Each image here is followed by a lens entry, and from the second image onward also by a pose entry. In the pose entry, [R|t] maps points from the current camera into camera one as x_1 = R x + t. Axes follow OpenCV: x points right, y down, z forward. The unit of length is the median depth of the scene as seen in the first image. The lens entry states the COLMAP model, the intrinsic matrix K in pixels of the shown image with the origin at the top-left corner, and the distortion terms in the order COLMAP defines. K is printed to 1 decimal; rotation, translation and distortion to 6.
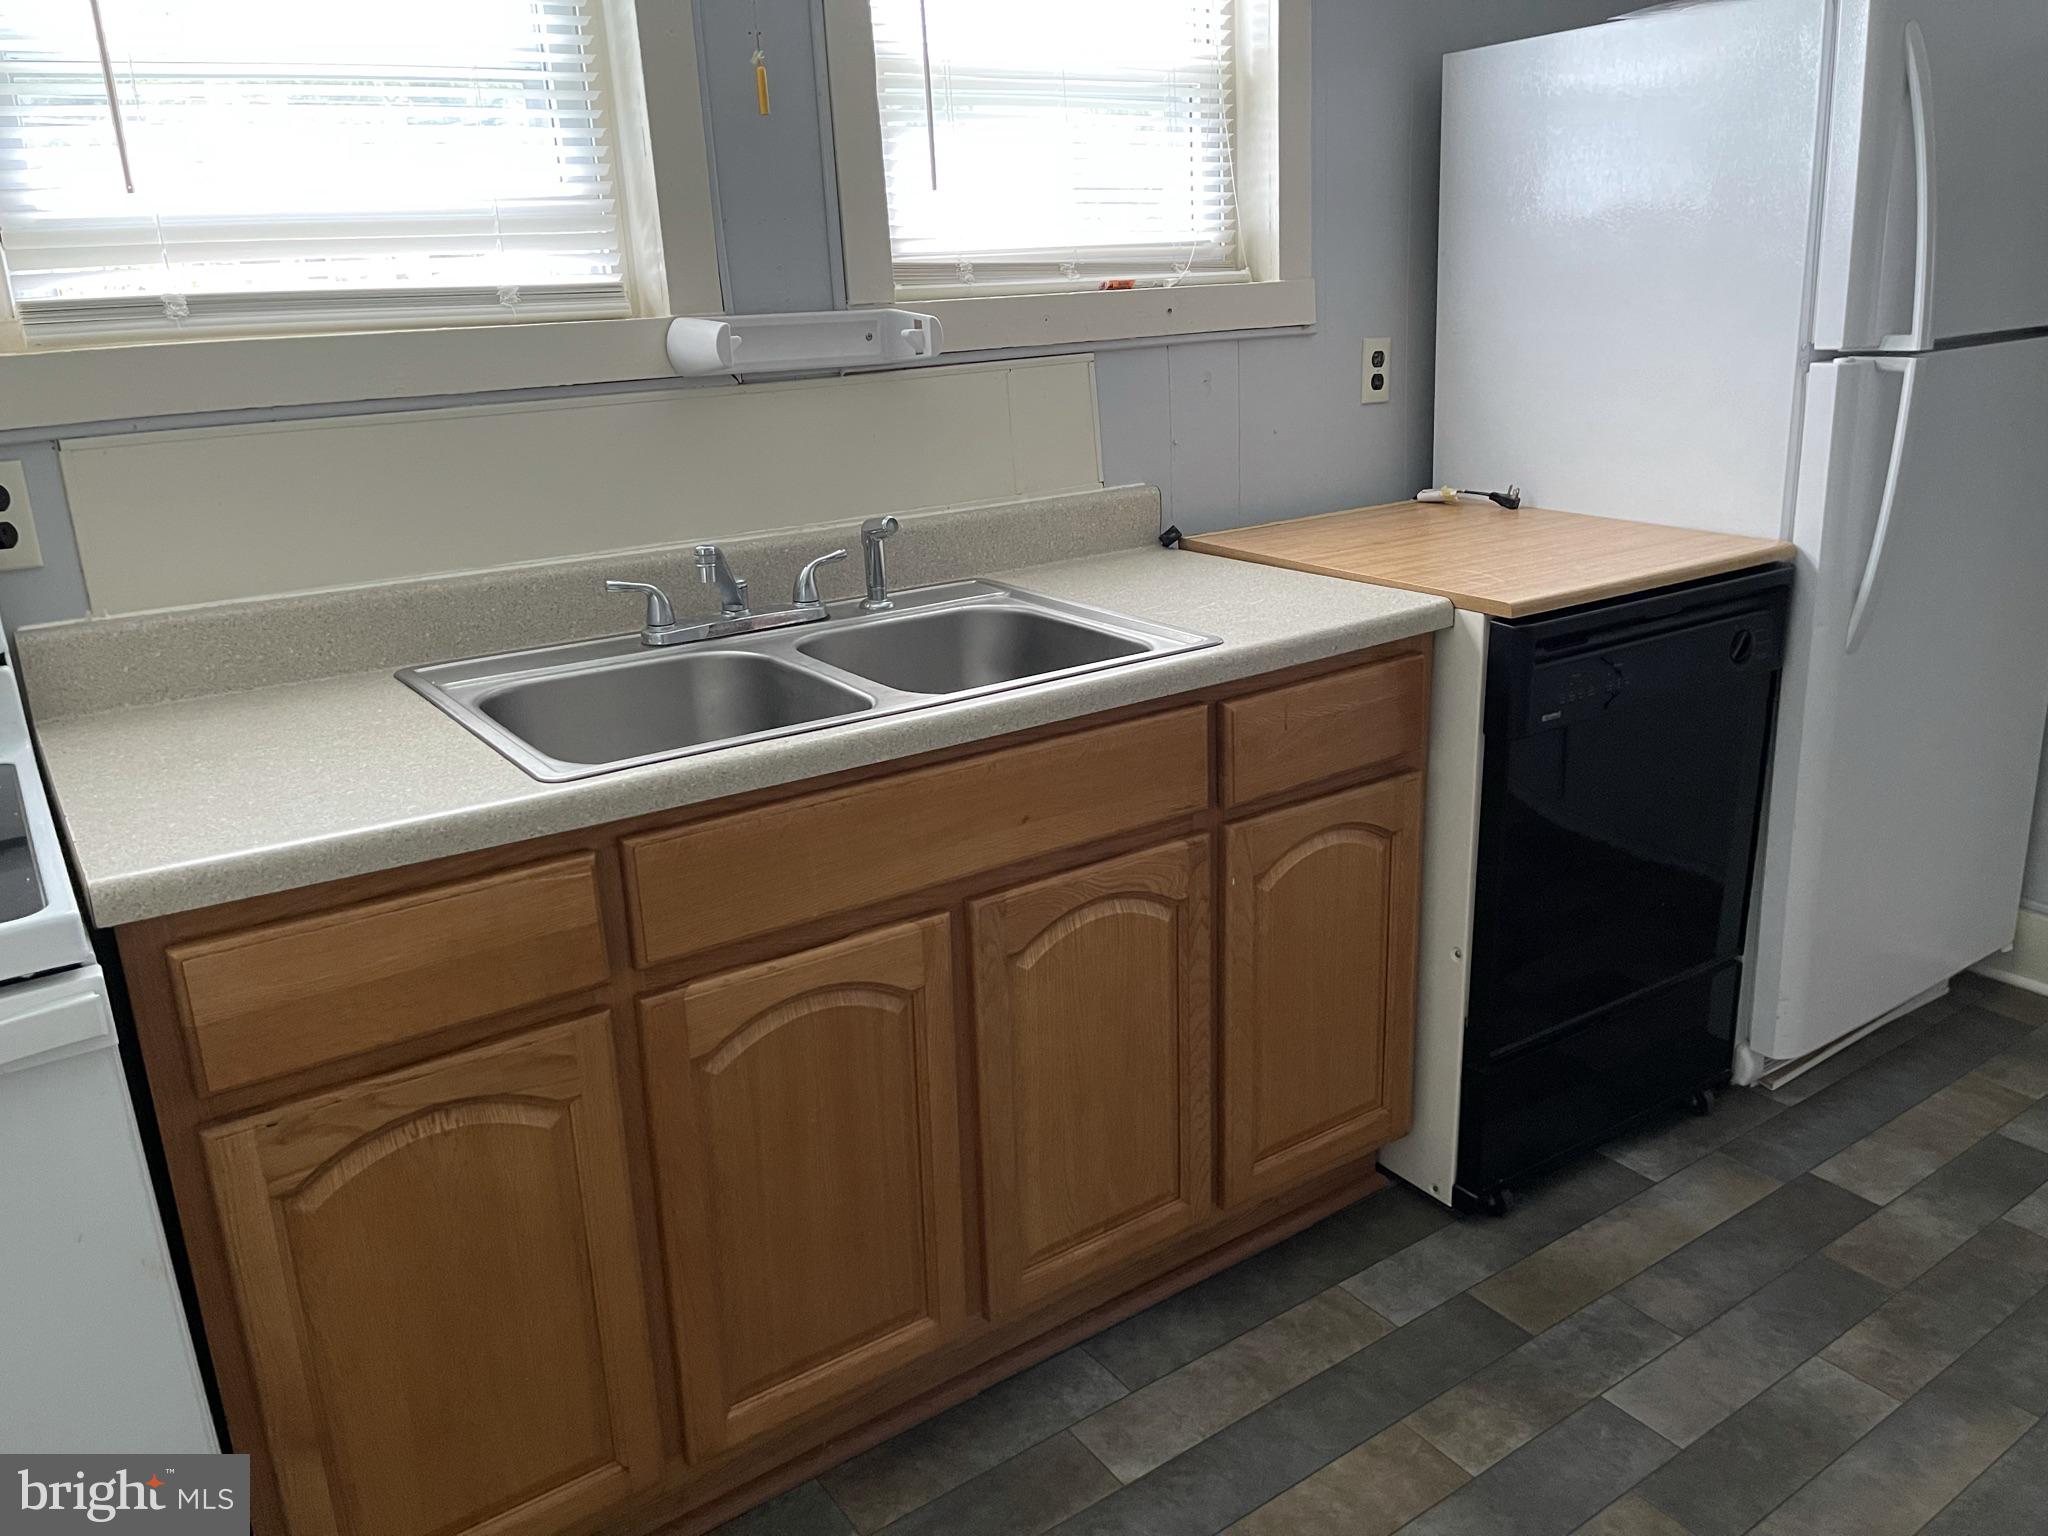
lens RADIAL K [[1538.7, 0, 1025.5], [0, 1538.7, 756.8], [0, 0, 1]] dist [0.057744, -0.074632]
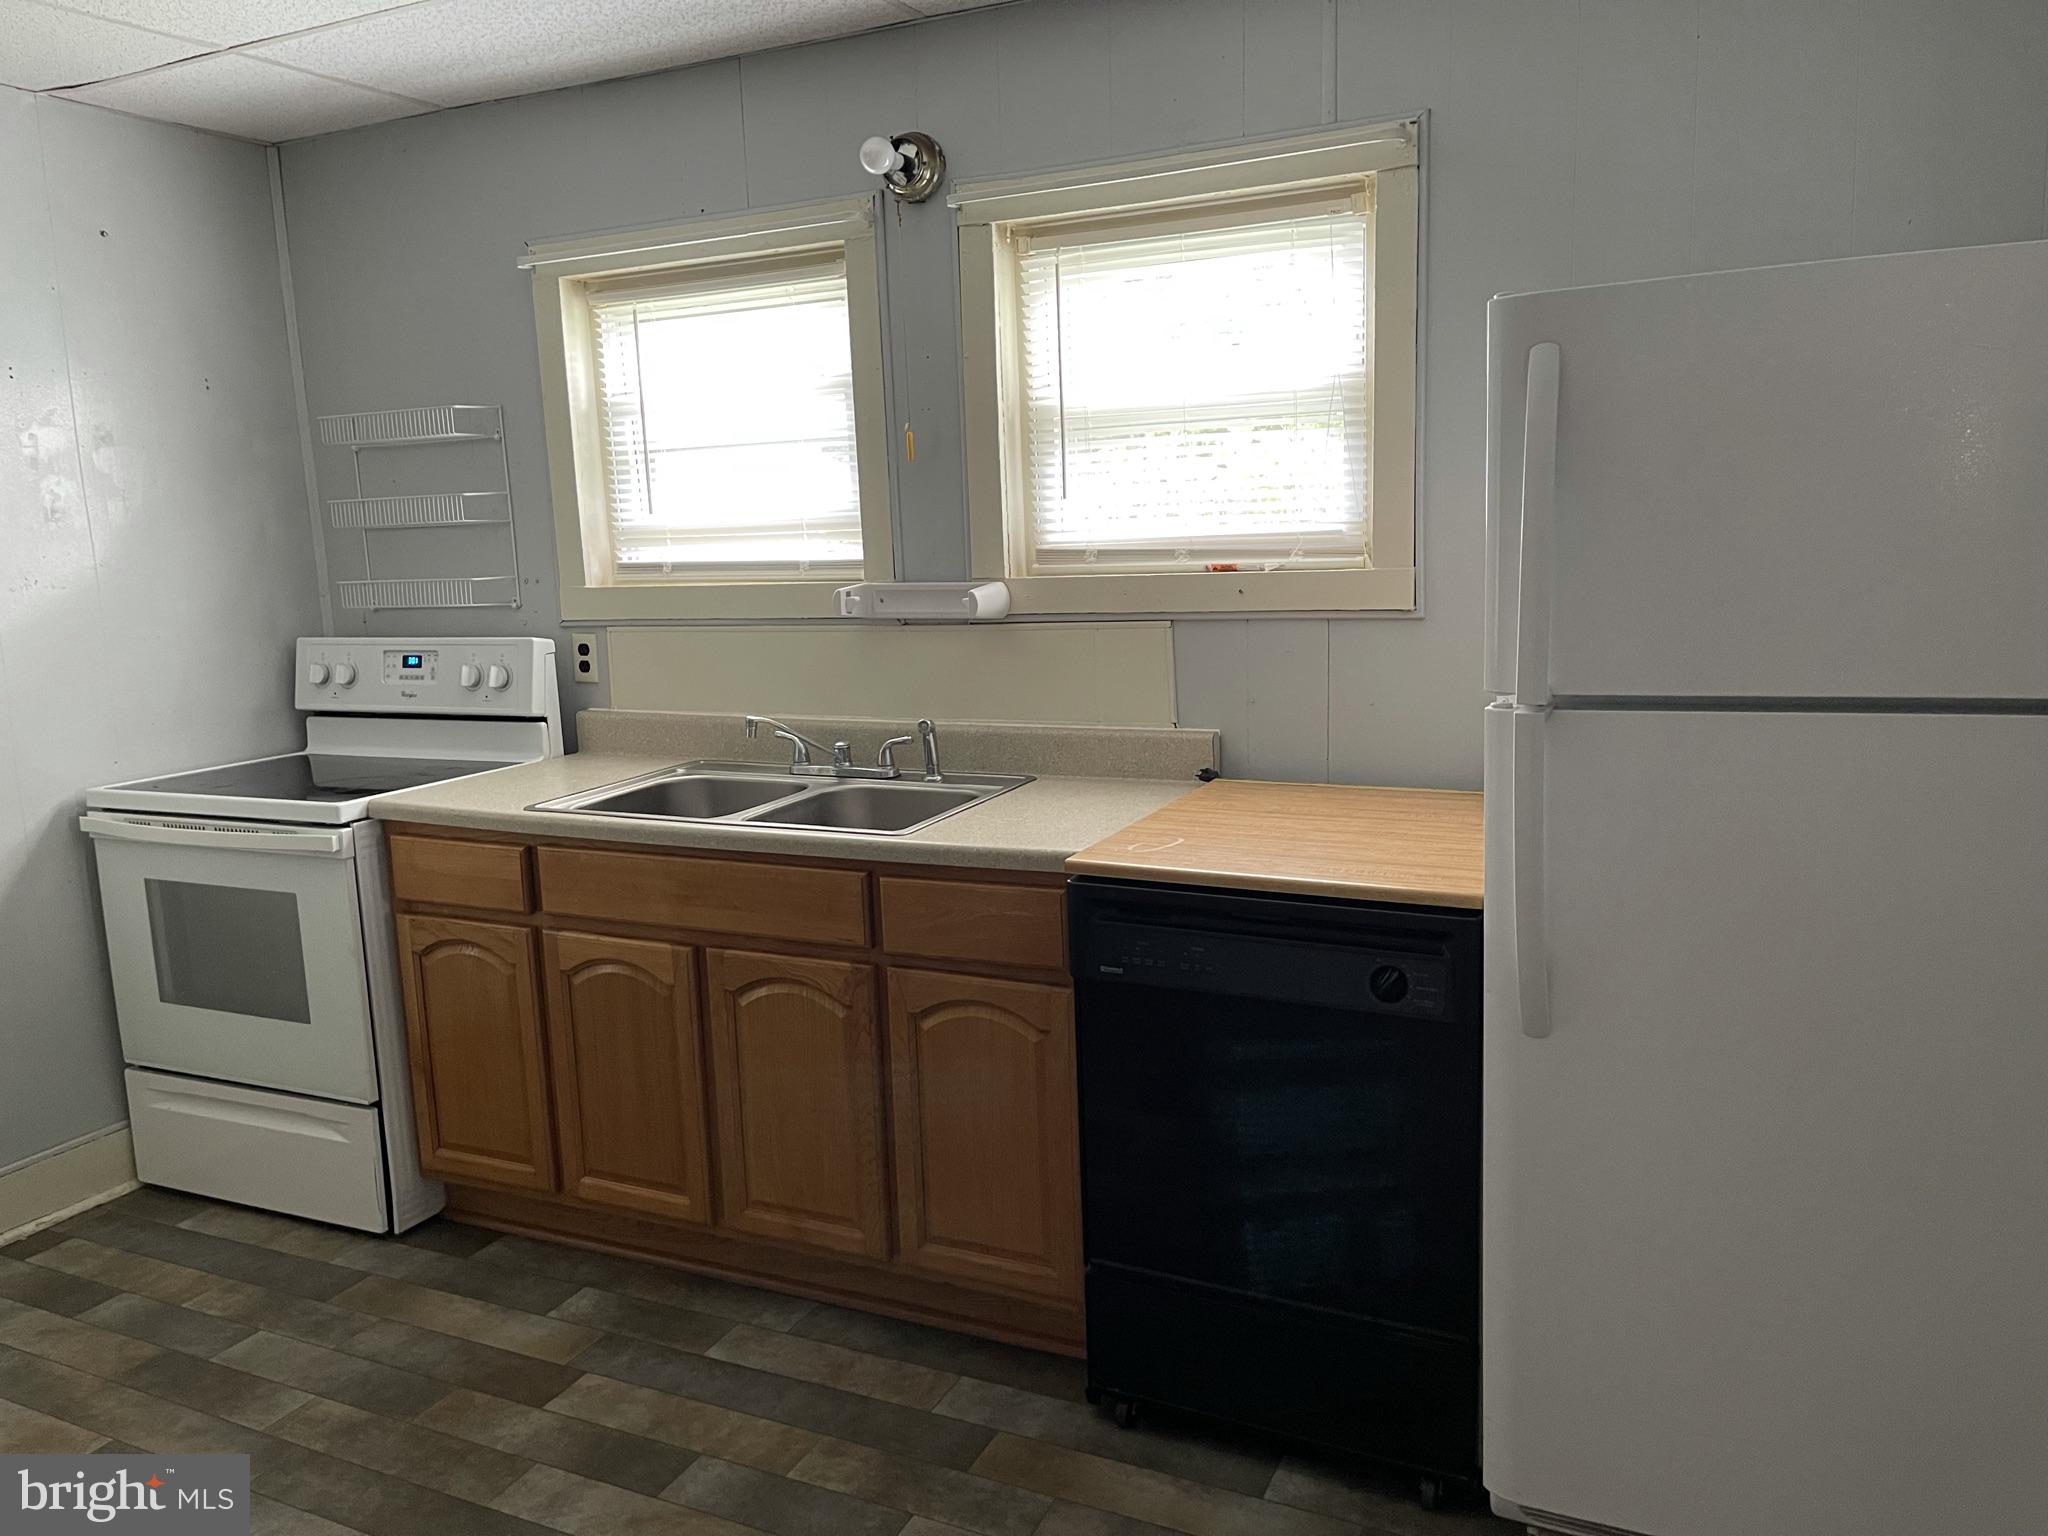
lens RADIAL K [[1538.7, 0, 1015.8], [0, 1538.7, 767.5], [0, 0, 1]] dist [0.057744, -0.074632]
pose [[0.492804, 0.166851, -0.853993, 1.261413], [-0.240772, 0.969271, 0.050435, -0.213295], [0.836166, 0.180763, 0.517834, 0.325583]]
